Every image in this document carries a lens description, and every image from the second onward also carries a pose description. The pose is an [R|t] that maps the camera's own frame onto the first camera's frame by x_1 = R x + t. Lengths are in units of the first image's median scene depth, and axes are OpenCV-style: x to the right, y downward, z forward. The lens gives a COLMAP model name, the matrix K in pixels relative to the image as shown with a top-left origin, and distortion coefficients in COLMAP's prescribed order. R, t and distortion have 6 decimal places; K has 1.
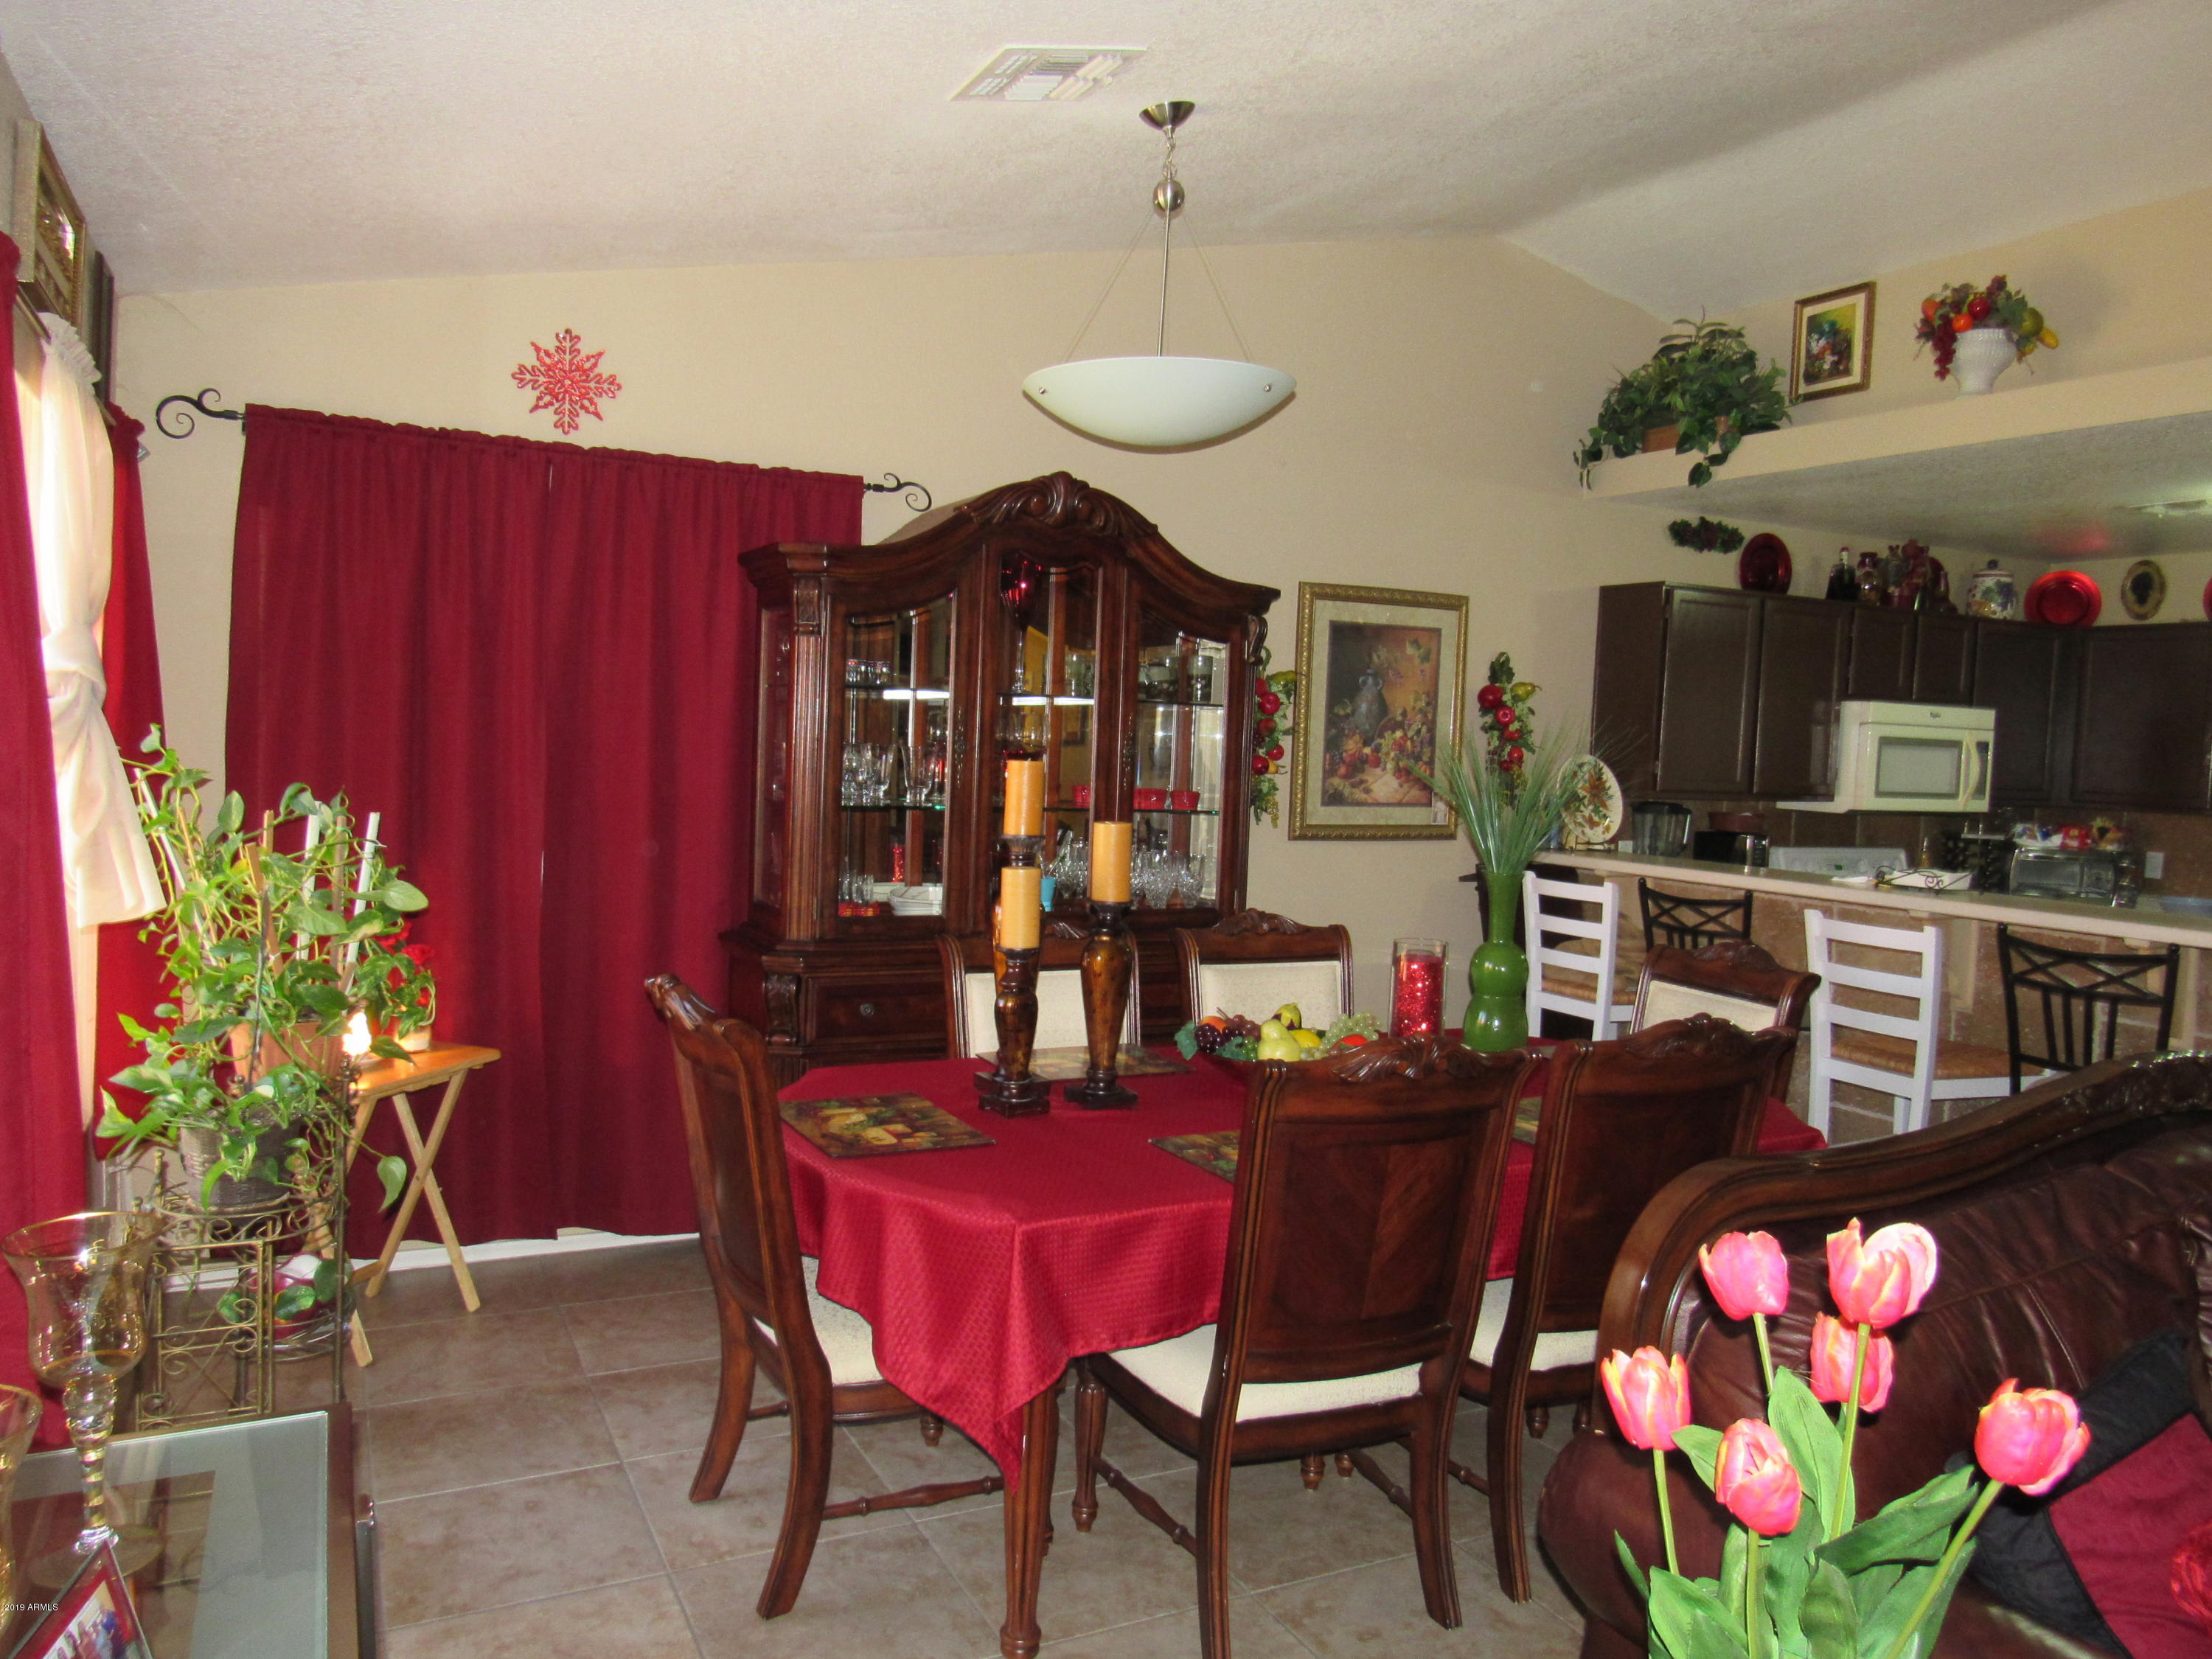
lens RADIAL K [[1591.9, 0, 1106.0], [0, 1591.9, 829.5], [0, 0, 1]] dist [-0.023346, 0.001791]
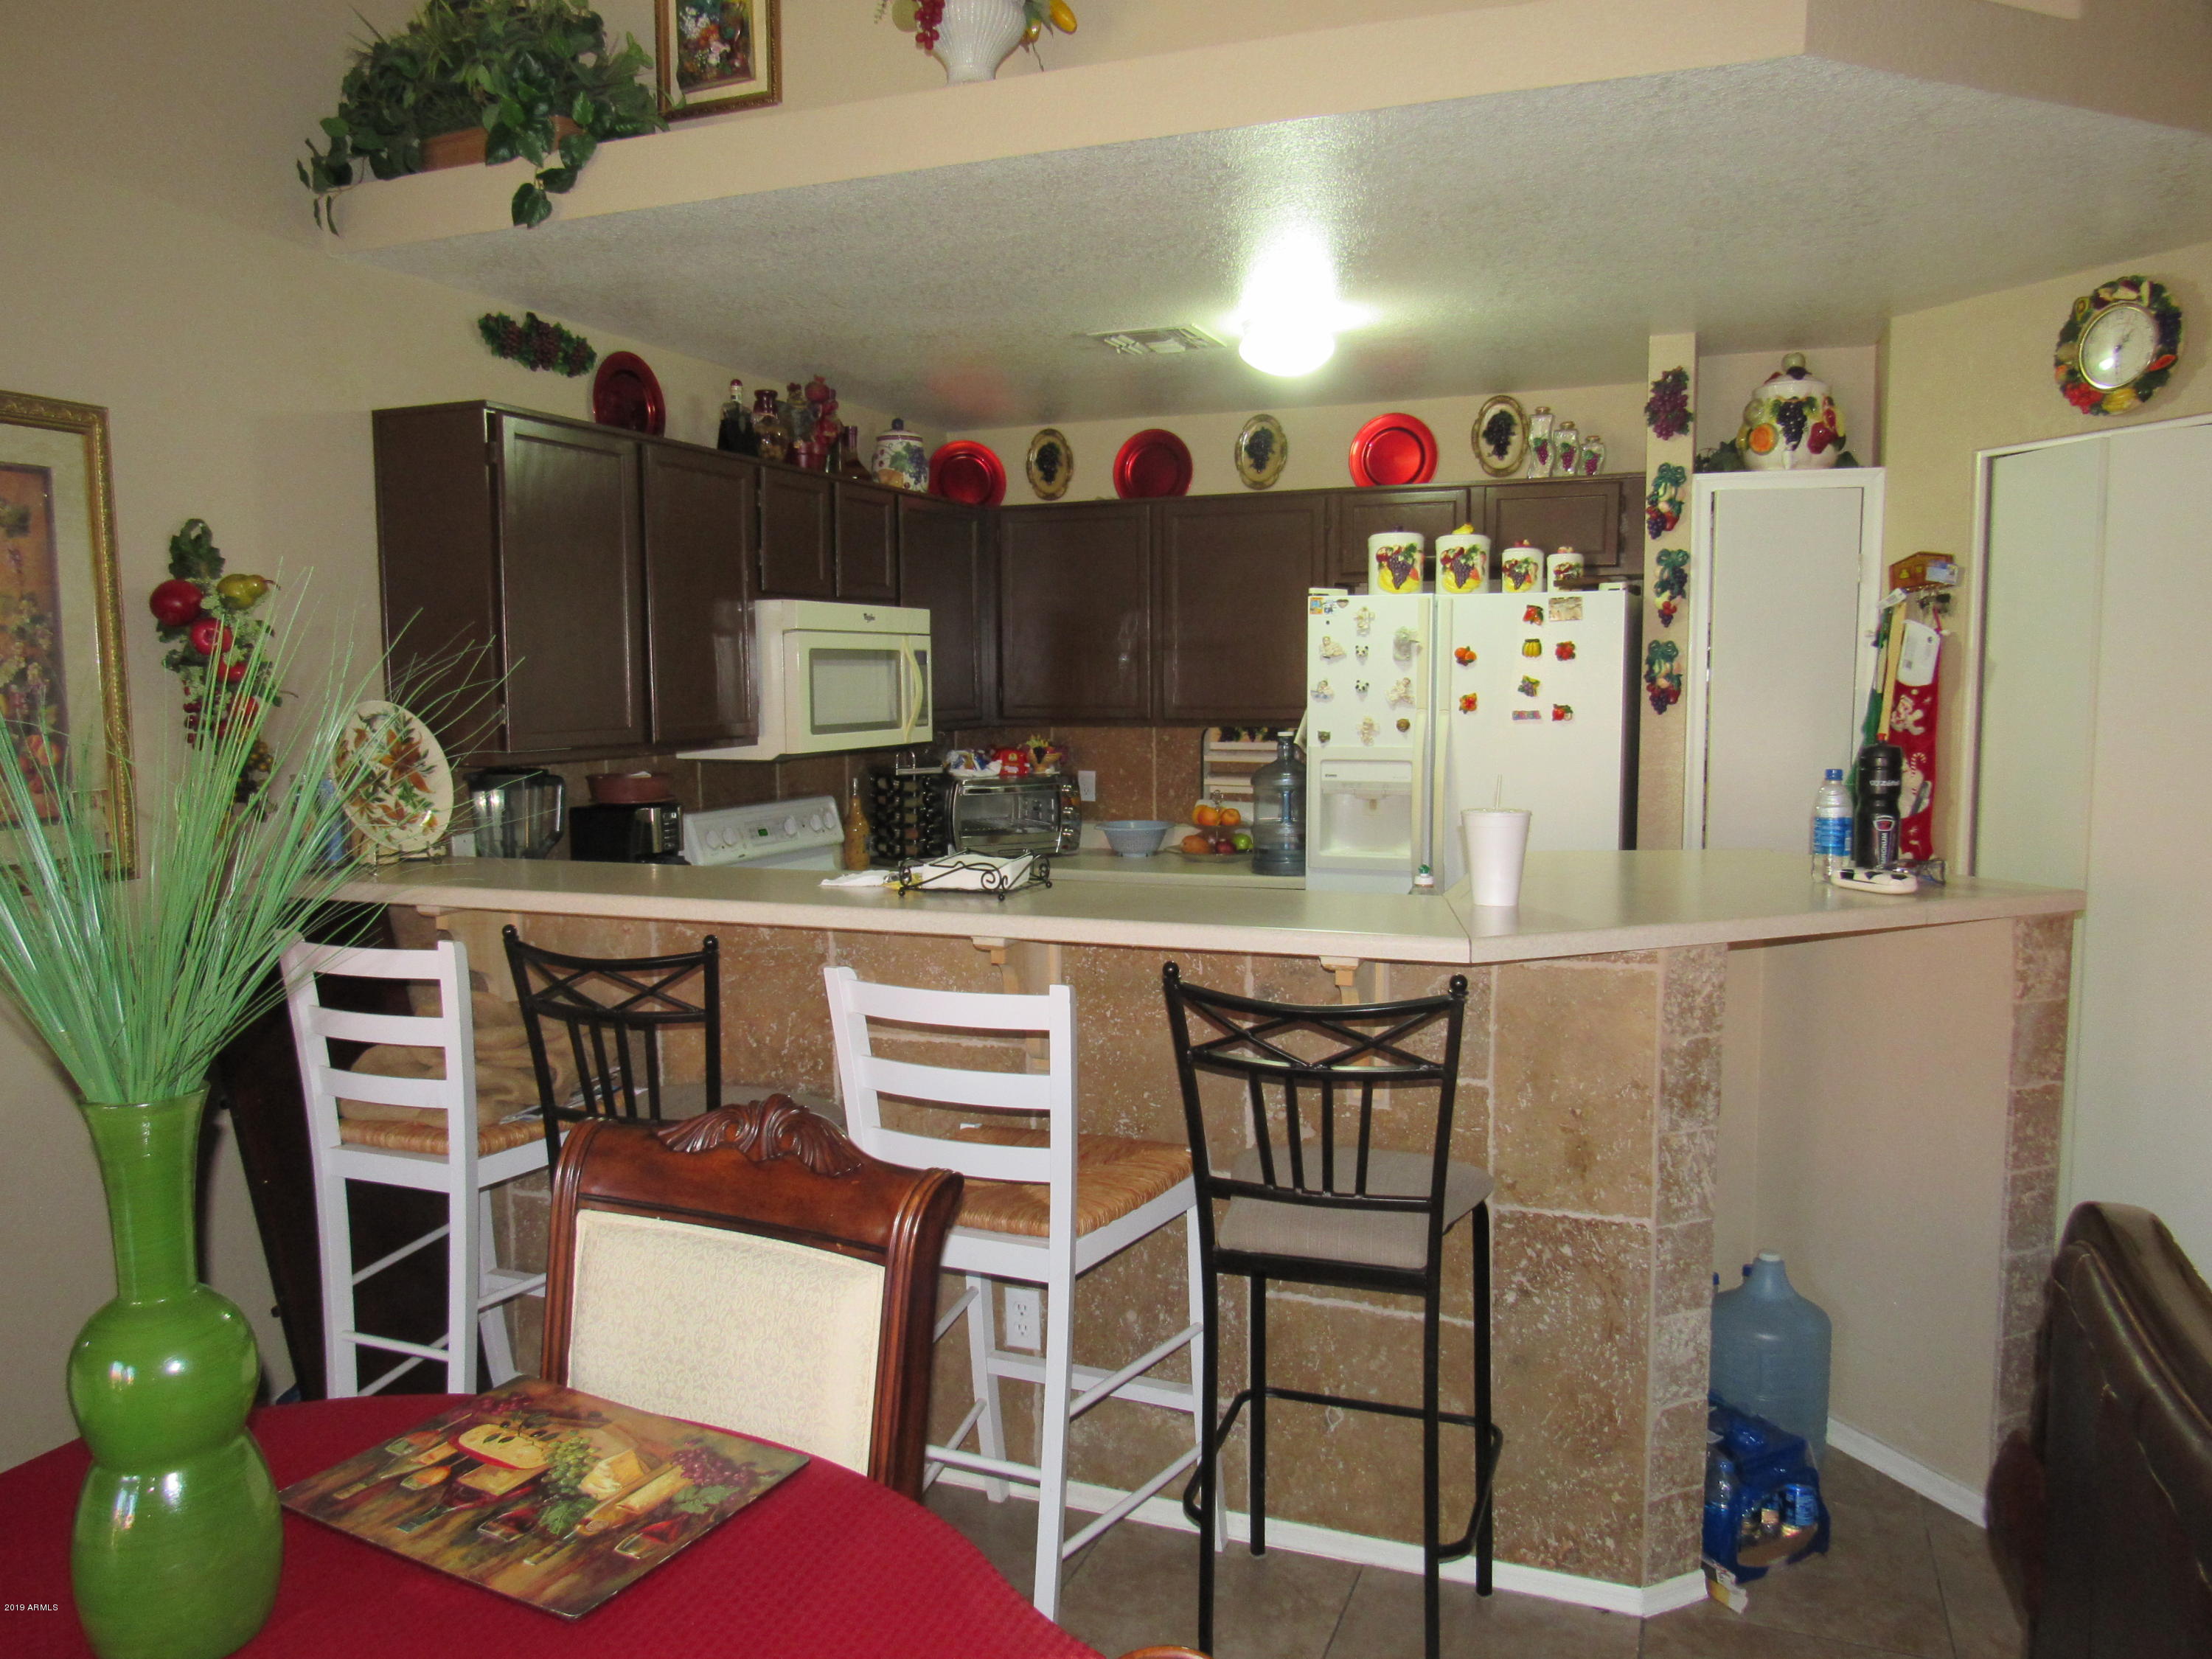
lens RADIAL K [[1591.9, 0, 1106.0], [0, 1591.9, 829.5], [0, 0, 1]] dist [-0.023346, 0.001791]
pose [[0.752493, -0.110665, 0.649236, 0.123141], [0.079738, 0.993839, 0.076983, -0.023914], [-0.653755, -0.006160, 0.756681, 0.393771]]
